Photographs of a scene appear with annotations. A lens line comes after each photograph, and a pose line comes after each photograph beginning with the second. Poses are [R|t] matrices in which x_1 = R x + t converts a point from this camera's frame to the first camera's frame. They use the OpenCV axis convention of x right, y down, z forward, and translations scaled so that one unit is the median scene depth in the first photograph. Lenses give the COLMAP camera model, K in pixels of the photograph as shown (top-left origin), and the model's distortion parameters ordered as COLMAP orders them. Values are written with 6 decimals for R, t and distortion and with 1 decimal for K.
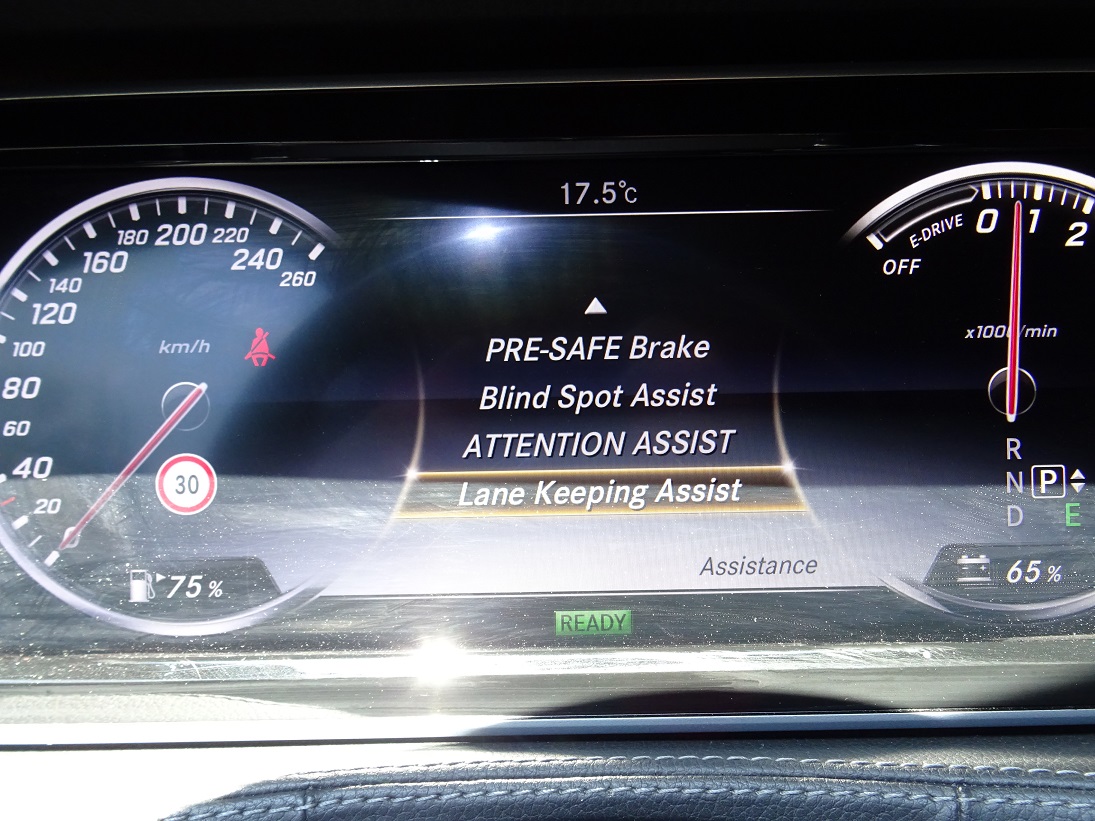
lens RADIAL K [[770.7, 0, 546.7], [0, 770.7, 408.5], [0, 0, 1]] dist [0.000445, -0.014832]
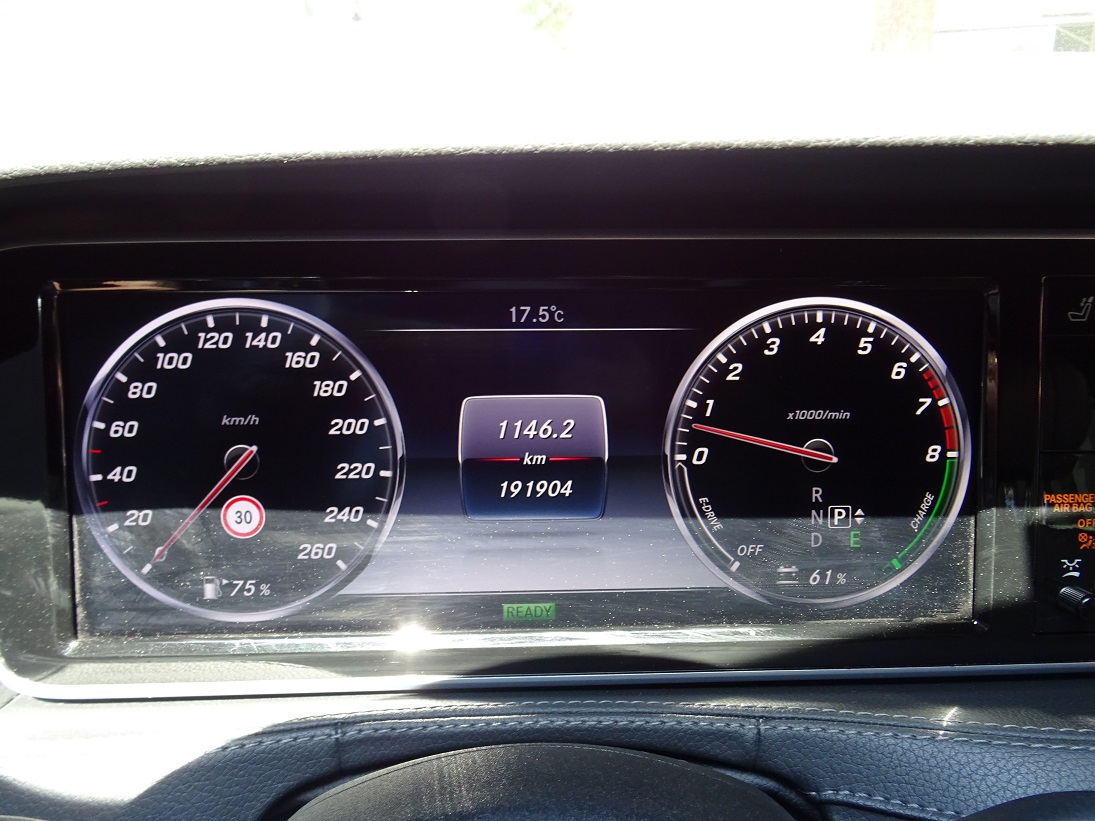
lens RADIAL K [[770.7, 0, 543.8], [0, 770.7, 407.9], [0, 0, 1]] dist [0.000445, -0.014832]
pose [[0.998681, 0.009692, 0.050431, 0.011203], [-0.012820, 0.997989, 0.062078, -0.197982], [-0.049727, -0.062642, 0.996796, -0.429394]]
